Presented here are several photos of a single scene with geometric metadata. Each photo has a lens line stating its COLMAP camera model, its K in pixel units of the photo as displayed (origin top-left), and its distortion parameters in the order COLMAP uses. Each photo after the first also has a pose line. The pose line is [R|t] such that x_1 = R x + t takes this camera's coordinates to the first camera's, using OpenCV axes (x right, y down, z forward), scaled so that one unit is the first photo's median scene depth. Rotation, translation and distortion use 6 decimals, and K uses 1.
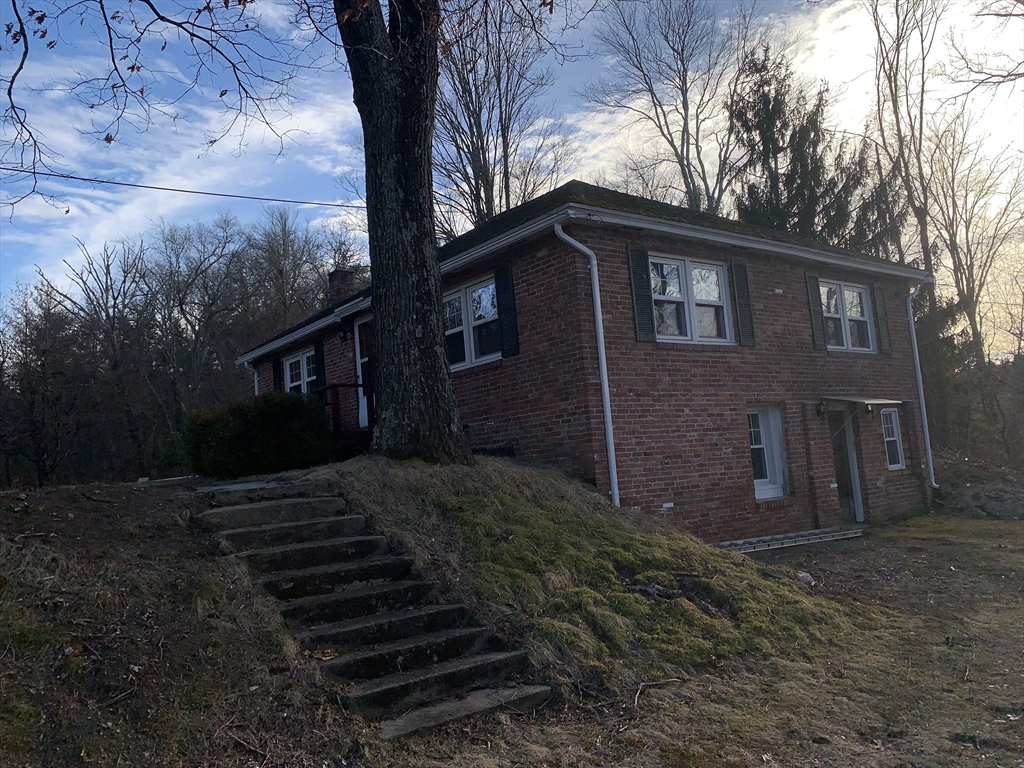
lens RADIAL K [[780.0, 0, 498.4], [0, 780.0, 377.5], [0, 0, 1]] dist [0.090319, -0.157607]
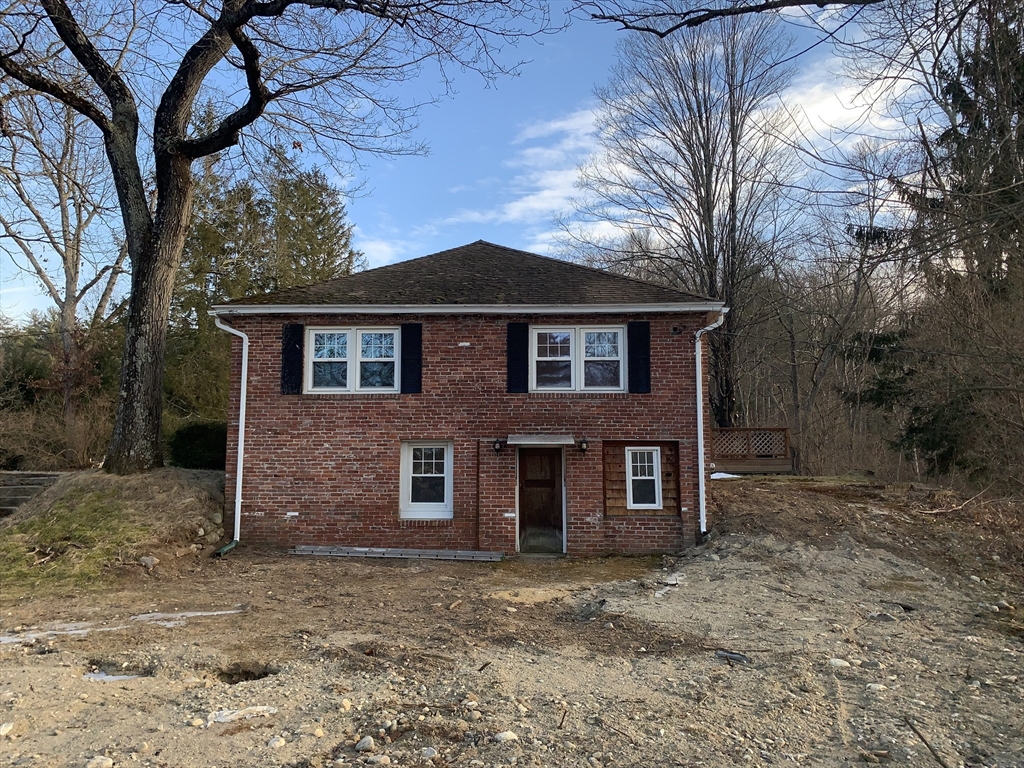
lens RADIAL K [[780.0, 0, 498.4], [0, 780.0, 377.5], [0, 0, 1]] dist [0.090319, -0.157607]
pose [[0.776120, -0.007224, -0.630544, 1.313851], [0.013232, 0.999901, 0.004832, -0.075579], [0.630447, -0.012094, 0.776138, 0.152094]]
